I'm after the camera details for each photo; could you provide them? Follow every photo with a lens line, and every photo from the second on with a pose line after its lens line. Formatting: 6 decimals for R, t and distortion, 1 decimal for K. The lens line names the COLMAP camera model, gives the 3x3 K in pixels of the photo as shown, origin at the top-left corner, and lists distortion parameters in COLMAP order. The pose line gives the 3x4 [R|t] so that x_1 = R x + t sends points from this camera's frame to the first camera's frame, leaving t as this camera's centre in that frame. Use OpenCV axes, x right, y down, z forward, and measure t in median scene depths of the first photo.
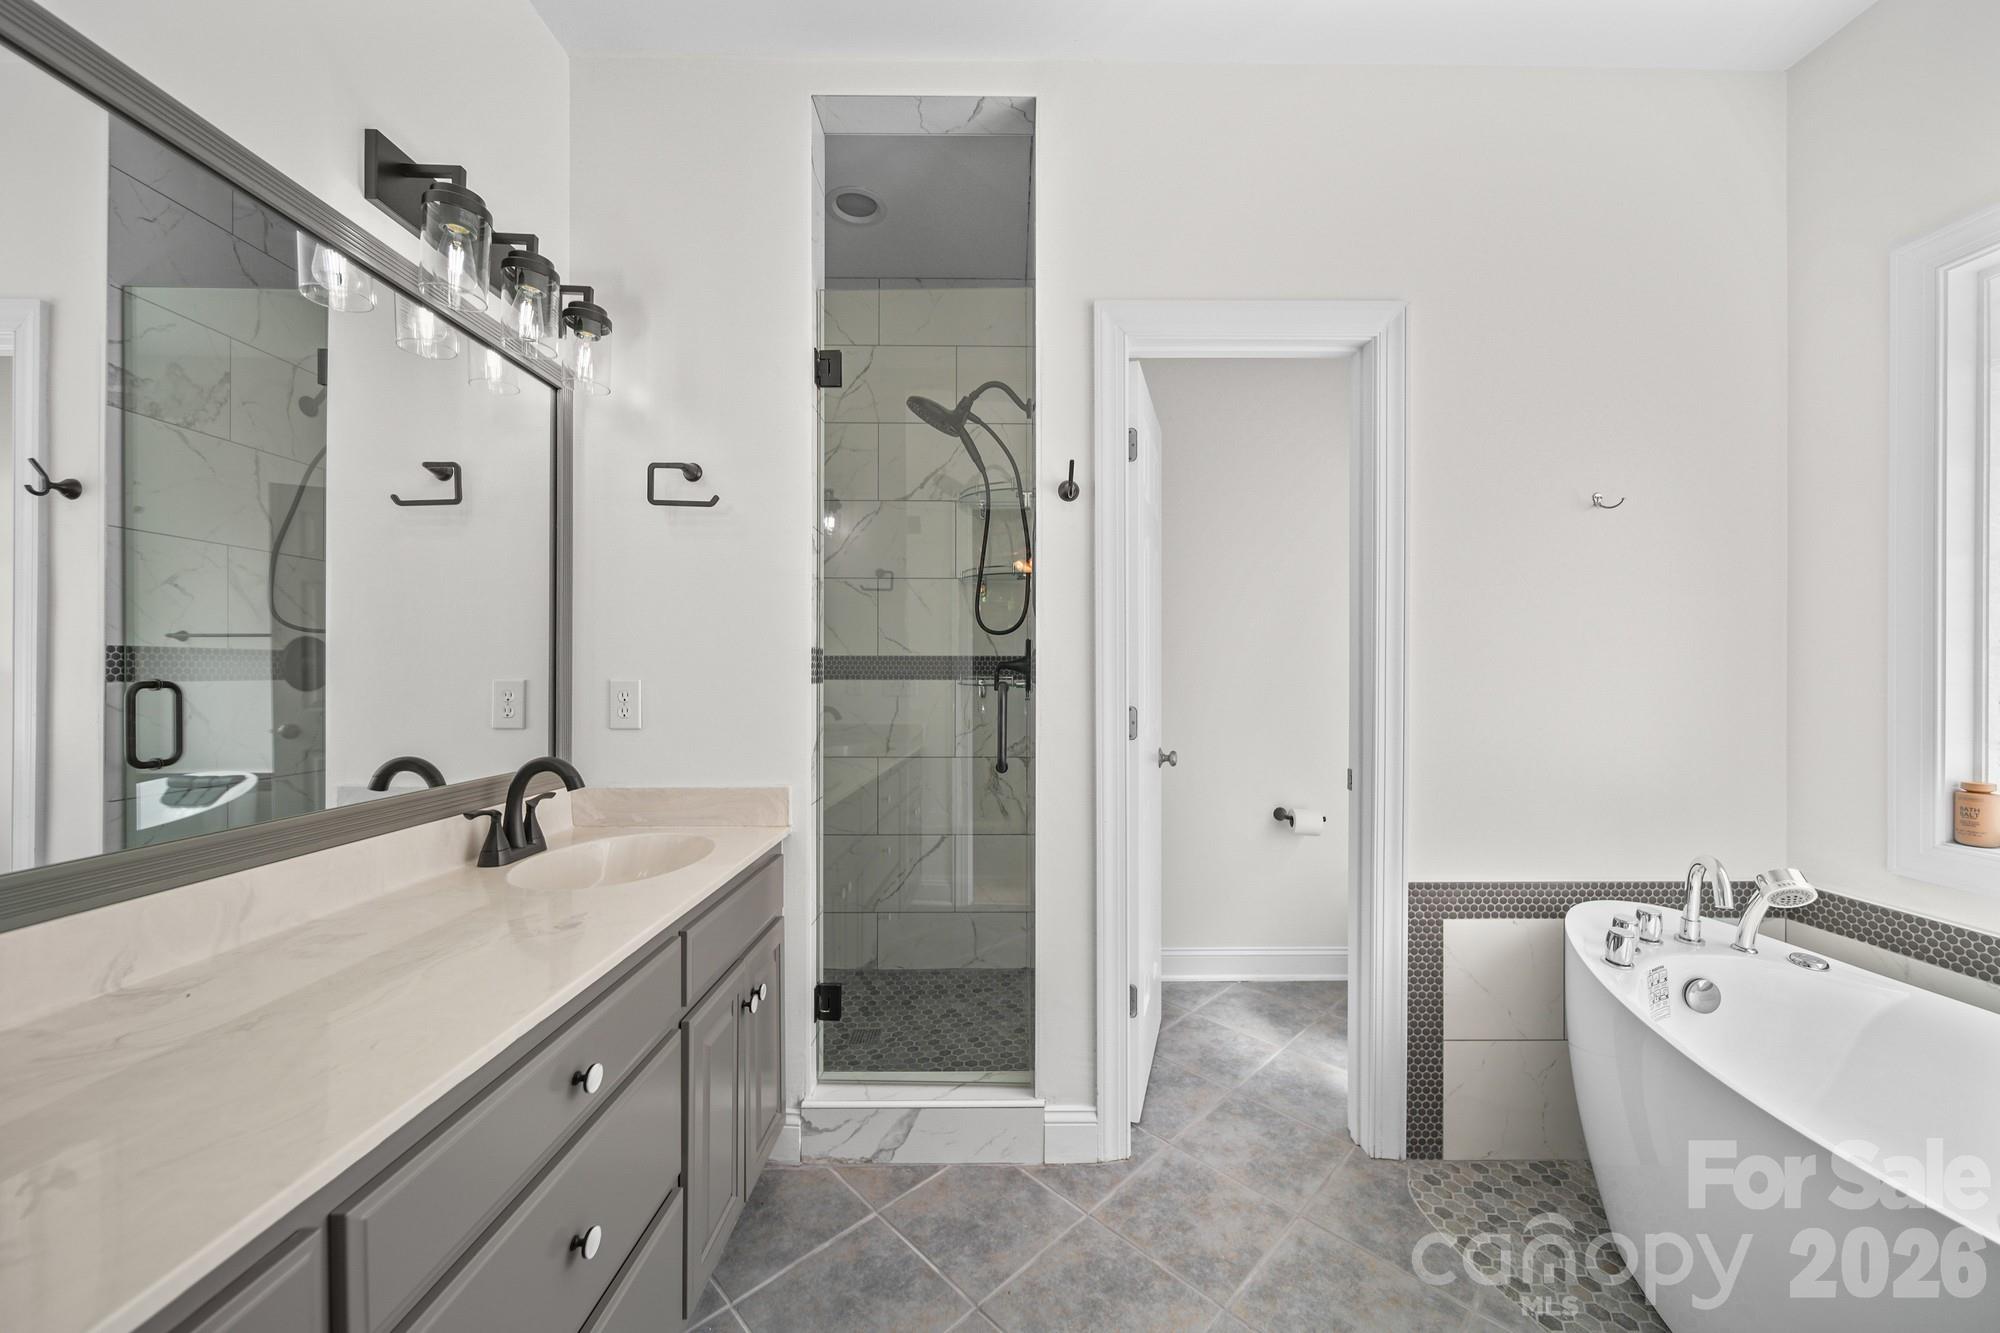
lens RADIAL K [[721.2, 0, 1002.9], [0, 721.2, 672.9], [0, 0, 1]] dist [0.000289, -0.000542]
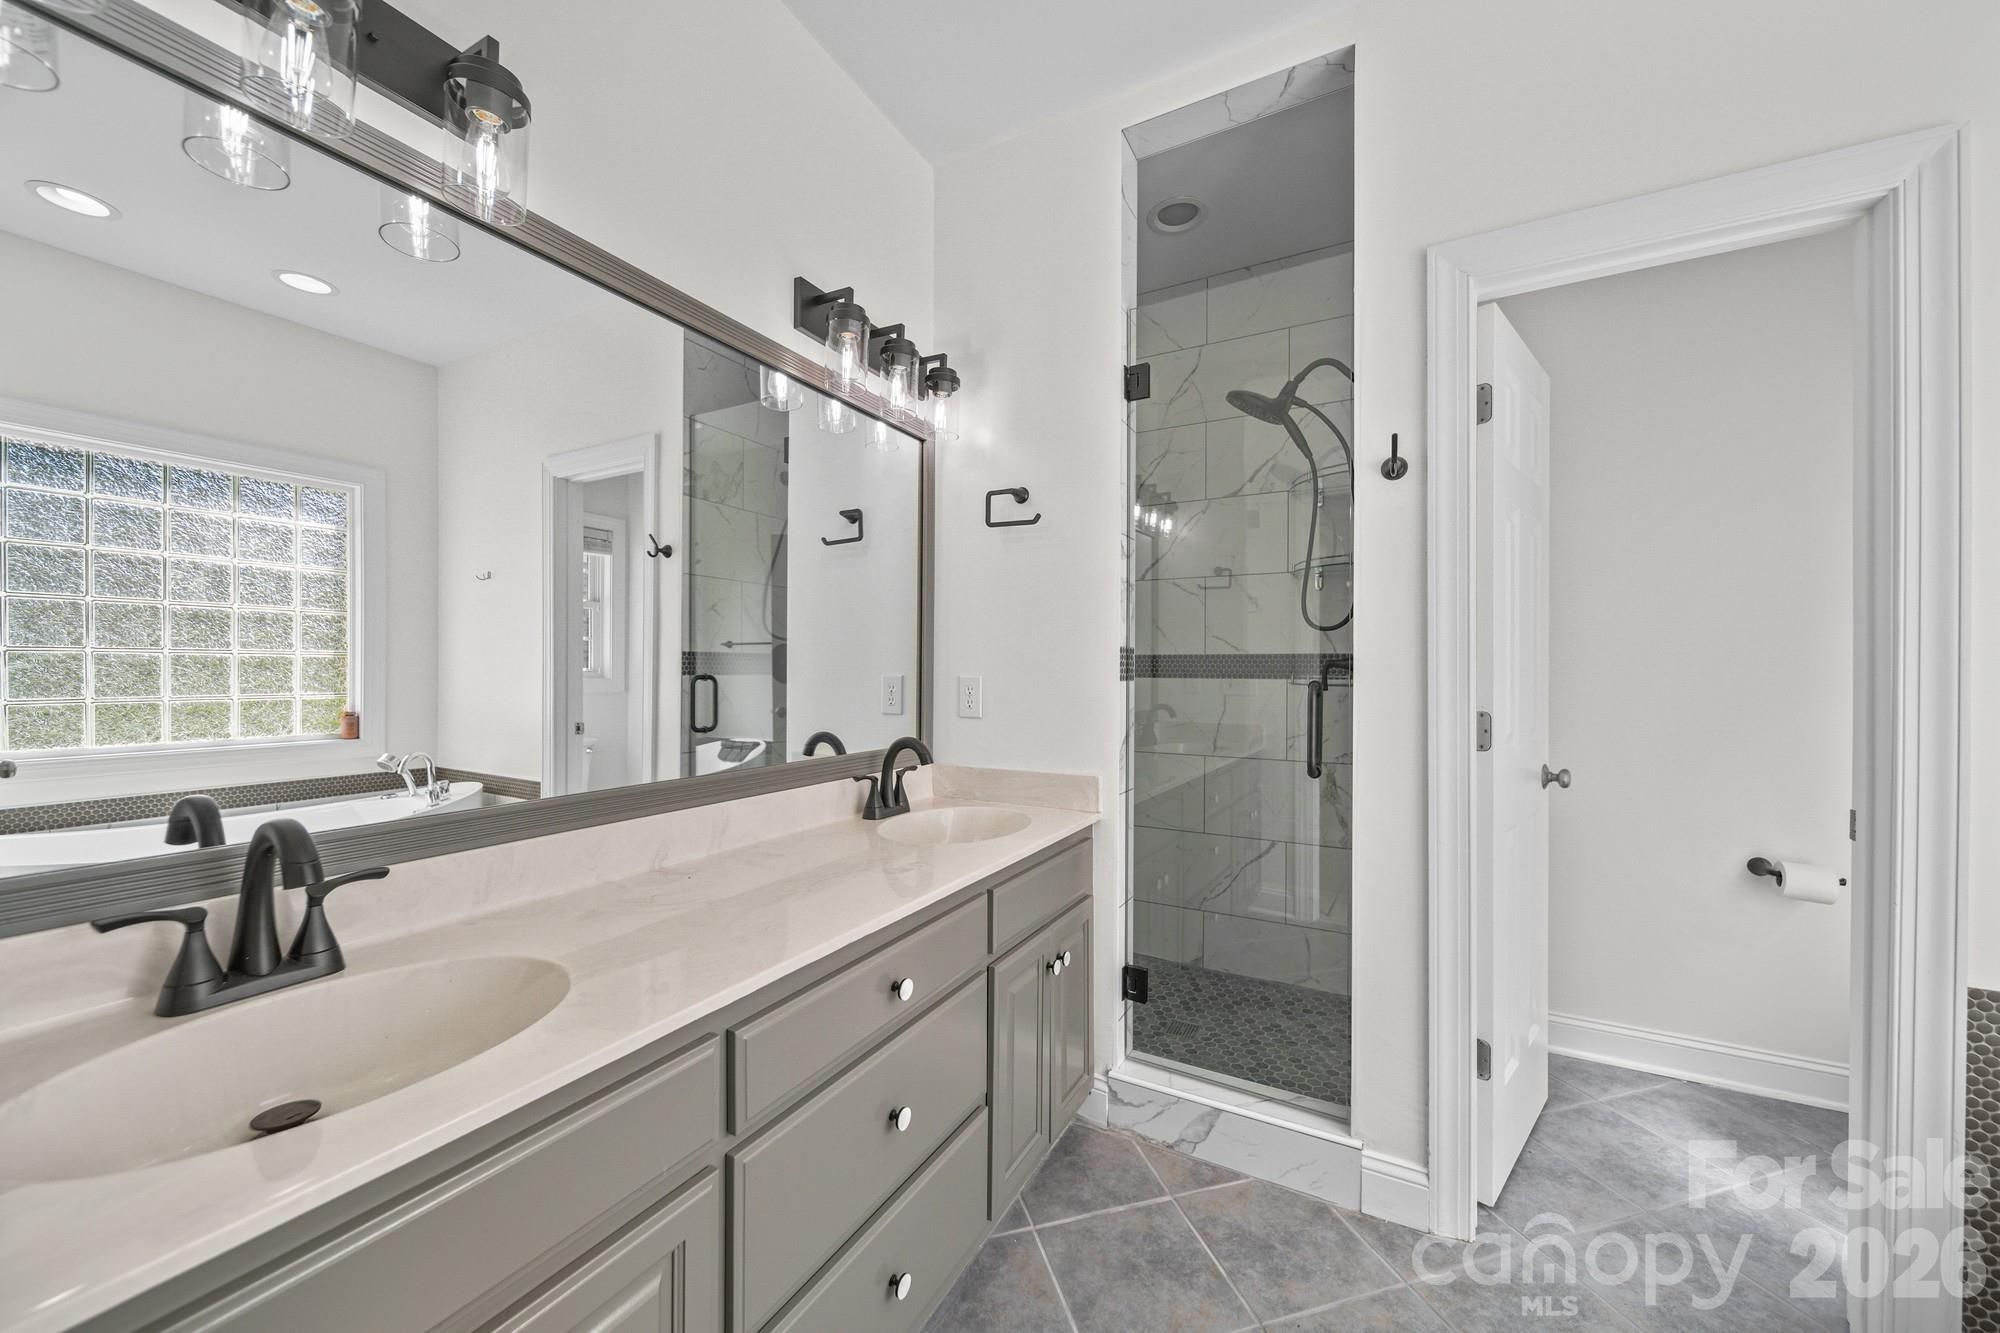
lens RADIAL K [[720.1, 0, 1005.7], [0, 720.1, 669.8], [0, 0, 1]] dist [0.000035, -0.000161]
pose [[0.876004, 0.002805, -0.482297, 0.100296], [-0.004157, 0.999990, -0.001735, 0.000756], [0.482287, 0.003525, 0.876006, -0.013053]]
